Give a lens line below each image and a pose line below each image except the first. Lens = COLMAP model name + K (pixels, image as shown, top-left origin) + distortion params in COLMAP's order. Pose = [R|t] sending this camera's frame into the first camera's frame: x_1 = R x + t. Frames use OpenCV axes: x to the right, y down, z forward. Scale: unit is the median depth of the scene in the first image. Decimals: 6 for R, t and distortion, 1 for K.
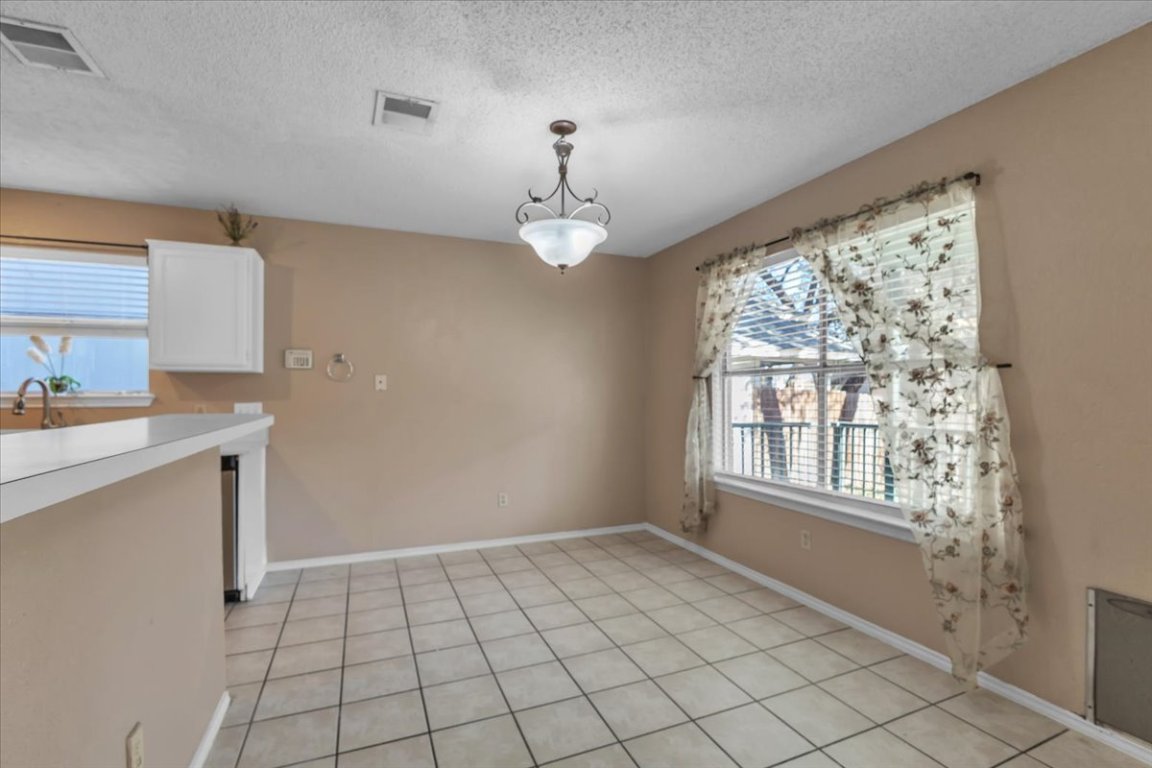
lens RADIAL K [[516.4, 0, 574.8], [0, 516.4, 390.6], [0, 0, 1]] dist [-0.001412, -0.001199]
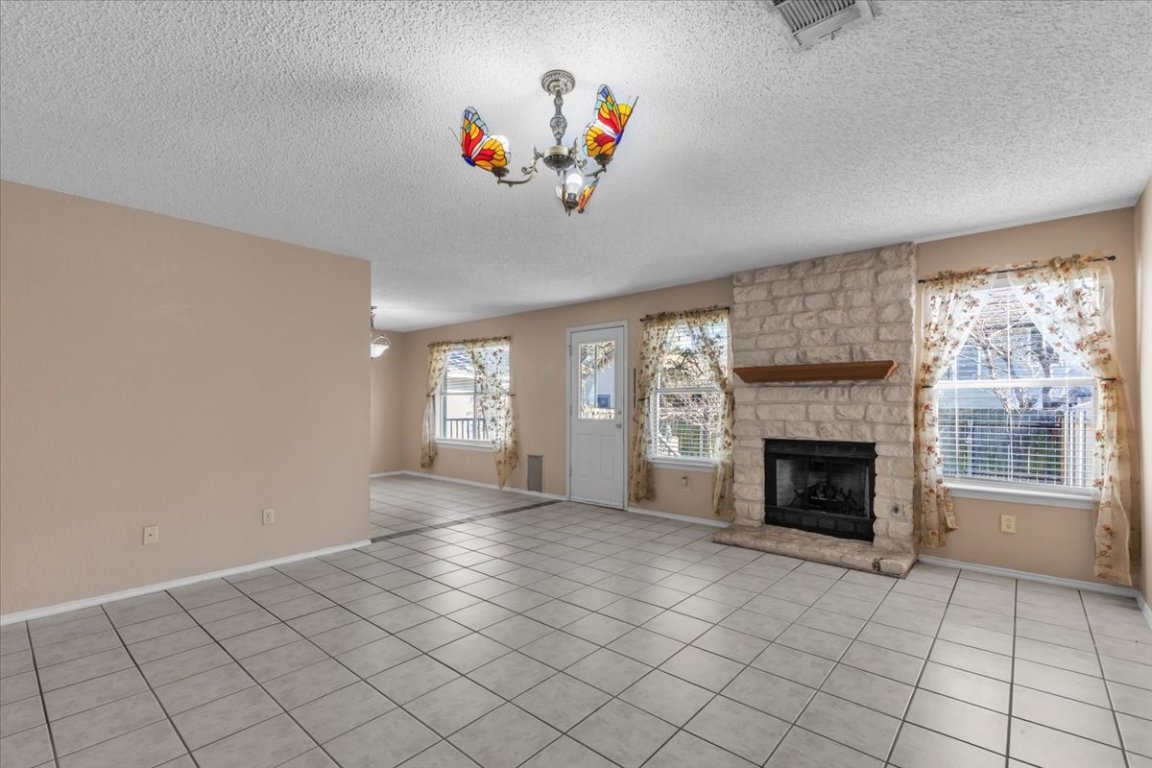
lens RADIAL K [[516.4, 0, 569.5], [0, 516.4, 400.9], [0, 0, 1]] dist [-0.001412, -0.001199]
pose [[0.902001, 0.001968, 0.431729, -0.214304], [-0.003429, 0.999991, 0.002605, -0.014544], [-0.431720, -0.003830, 0.901999, -1.574632]]
